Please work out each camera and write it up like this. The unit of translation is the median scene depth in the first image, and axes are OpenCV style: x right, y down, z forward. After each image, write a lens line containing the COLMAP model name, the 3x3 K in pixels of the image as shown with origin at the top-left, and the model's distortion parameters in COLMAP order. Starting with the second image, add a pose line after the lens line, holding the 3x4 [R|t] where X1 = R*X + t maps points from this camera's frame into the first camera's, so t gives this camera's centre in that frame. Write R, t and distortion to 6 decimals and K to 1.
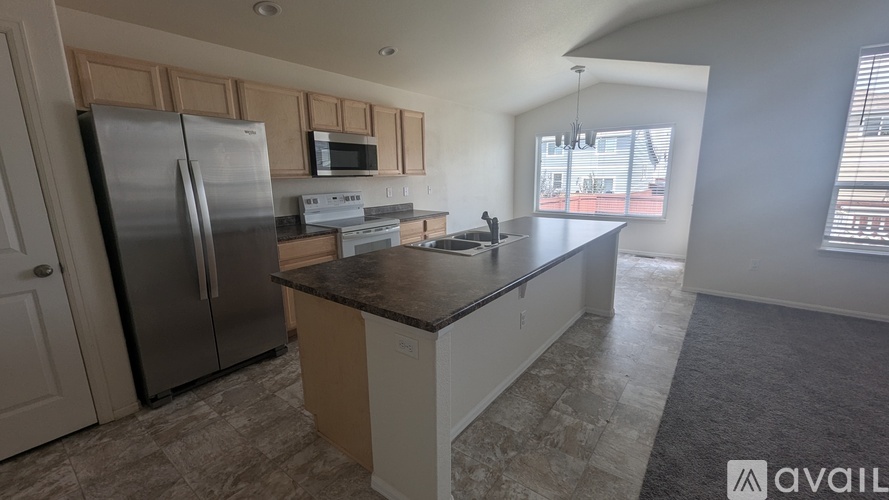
lens RADIAL K [[365.7, 0, 442.9], [0, 365.7, 251.4], [0, 0, 1]] dist [0.004132, -0.001399]
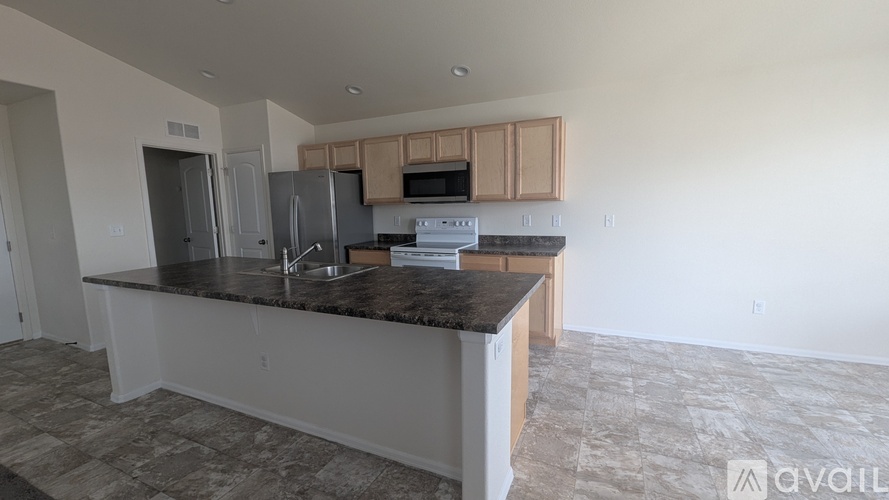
lens RADIAL K [[365.7, 0, 443.7], [0, 365.7, 248.6], [0, 0, 1]] dist [0.004132, -0.001399]
pose [[0.225660, 0.117169, -0.967134, 0.864590], [-0.188961, 0.979152, 0.074535, -0.173667], [0.955705, 0.165931, 0.243096, 0.862017]]
